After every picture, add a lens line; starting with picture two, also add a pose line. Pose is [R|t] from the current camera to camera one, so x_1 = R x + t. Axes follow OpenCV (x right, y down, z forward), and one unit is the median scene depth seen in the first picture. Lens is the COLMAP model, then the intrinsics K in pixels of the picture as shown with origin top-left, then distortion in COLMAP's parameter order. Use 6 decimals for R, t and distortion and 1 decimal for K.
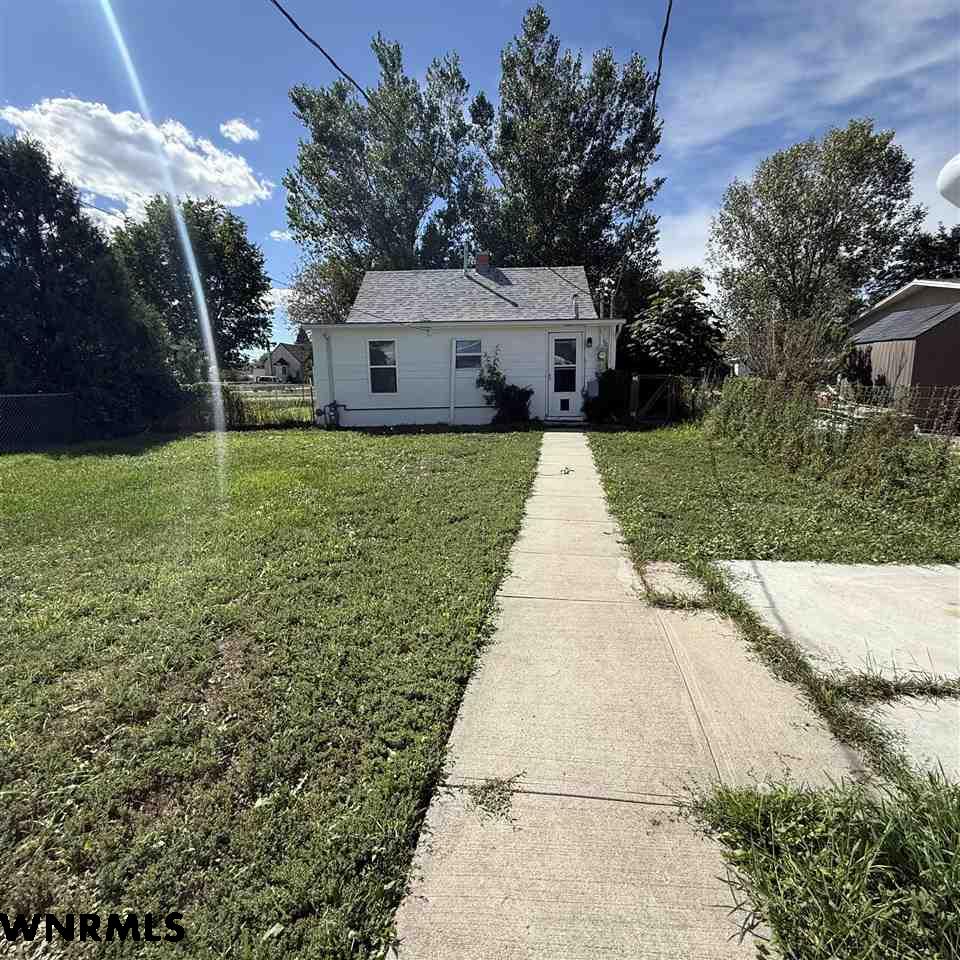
lens RADIAL K [[513.8, 0, 480.0], [0, 513.8, 480.0], [0, 0, 1]] dist [0.003126, 0.001760]
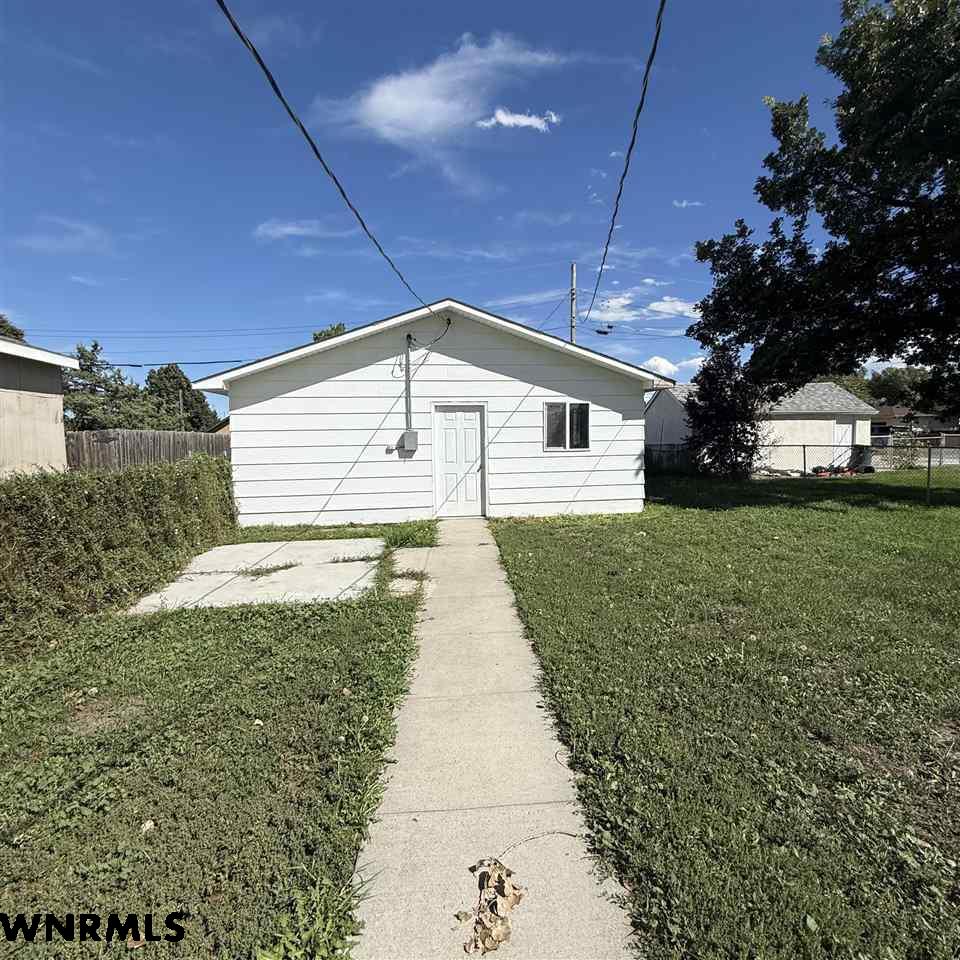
lens RADIAL K [[513.8, 0, 480.0], [0, 513.8, 480.0], [0, 0, 1]] dist [0.003126, 0.001760]
pose [[-0.977344, 0.043812, -0.207071, 0.272397], [-0.009732, 0.968004, 0.250746, -0.314518], [0.211431, 0.247081, -0.945647, 1.476819]]
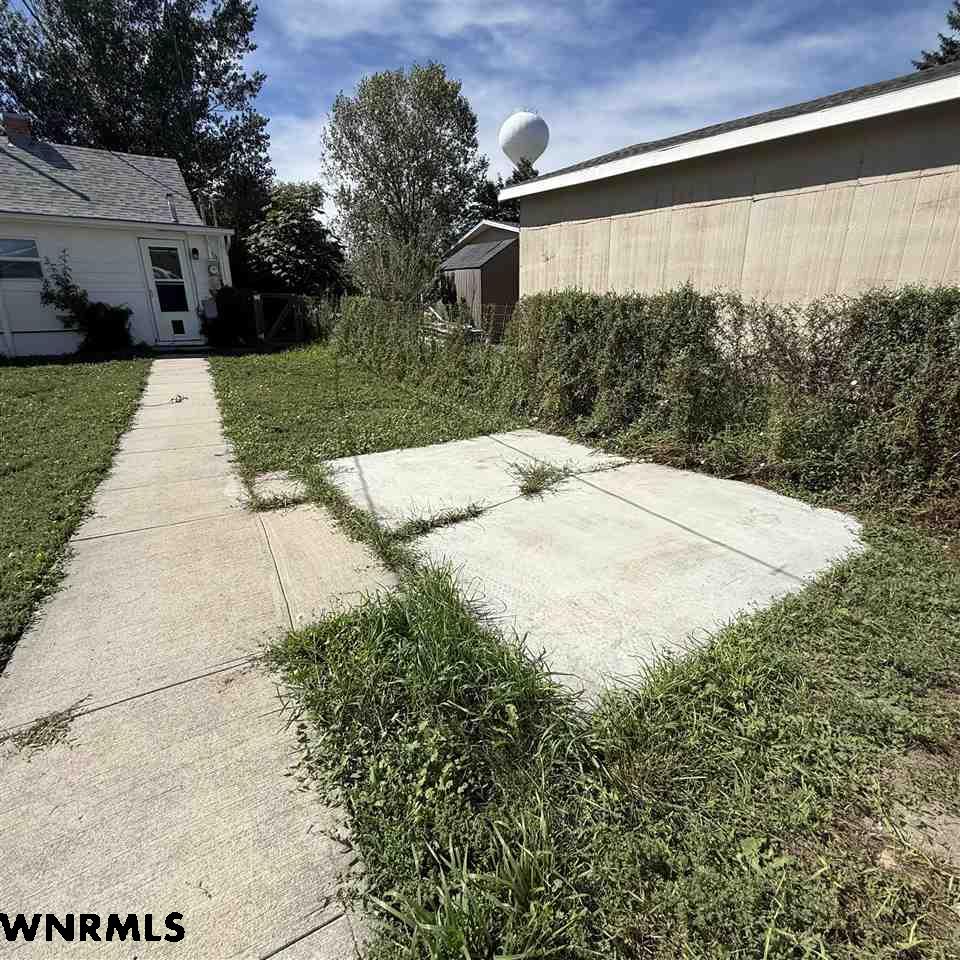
lens RADIAL K [[507.7, 0, 480.0], [0, 507.7, 480.0], [0, 0, 1]] dist [-0.001119, 0.000674]
pose [[0.791699, -0.189547, 0.580763, 0.057072], [0.104090, 0.978601, 0.177497, 0.024336], [-0.601979, -0.080072, 0.794487, -0.049184]]
